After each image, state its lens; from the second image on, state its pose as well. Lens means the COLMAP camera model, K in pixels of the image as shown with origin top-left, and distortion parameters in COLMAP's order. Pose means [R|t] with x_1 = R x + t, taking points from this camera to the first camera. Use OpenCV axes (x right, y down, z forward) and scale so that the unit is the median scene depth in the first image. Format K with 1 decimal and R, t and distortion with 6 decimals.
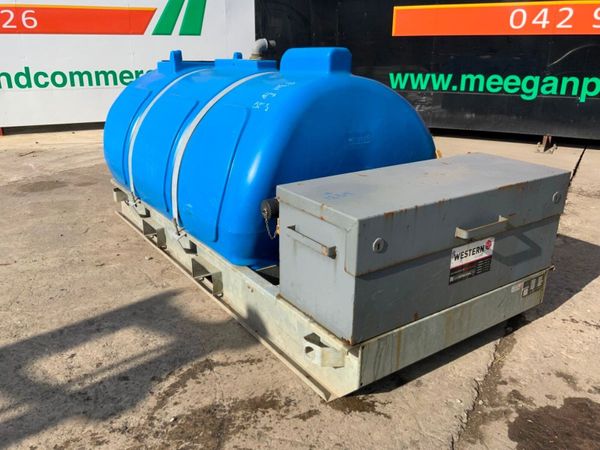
lens RADIAL K [[498.1, 0, 300.3], [0, 498.1, 226.3], [0, 0, 1]] dist [0.058470, -0.117086]
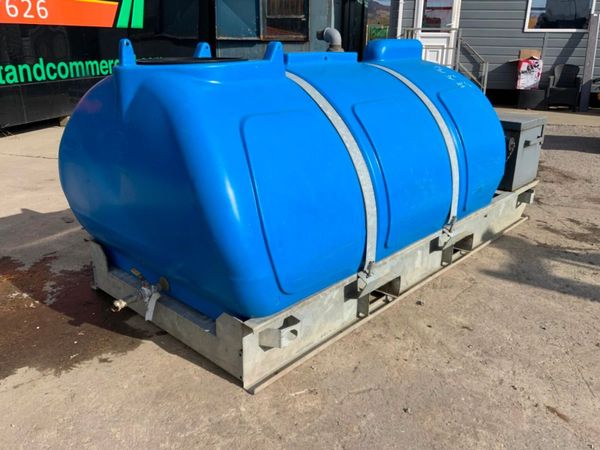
lens RADIAL K [[500.7, 0, 299.5], [0, 500.7, 226.7], [0, 0, 1]] dist [0.029612, -0.065652]
pose [[-0.214956, -0.340705, 0.915267, -1.277460], [0.316174, 0.862426, 0.395291, -0.562607], [-0.924028, 0.374354, -0.077662, 1.602638]]
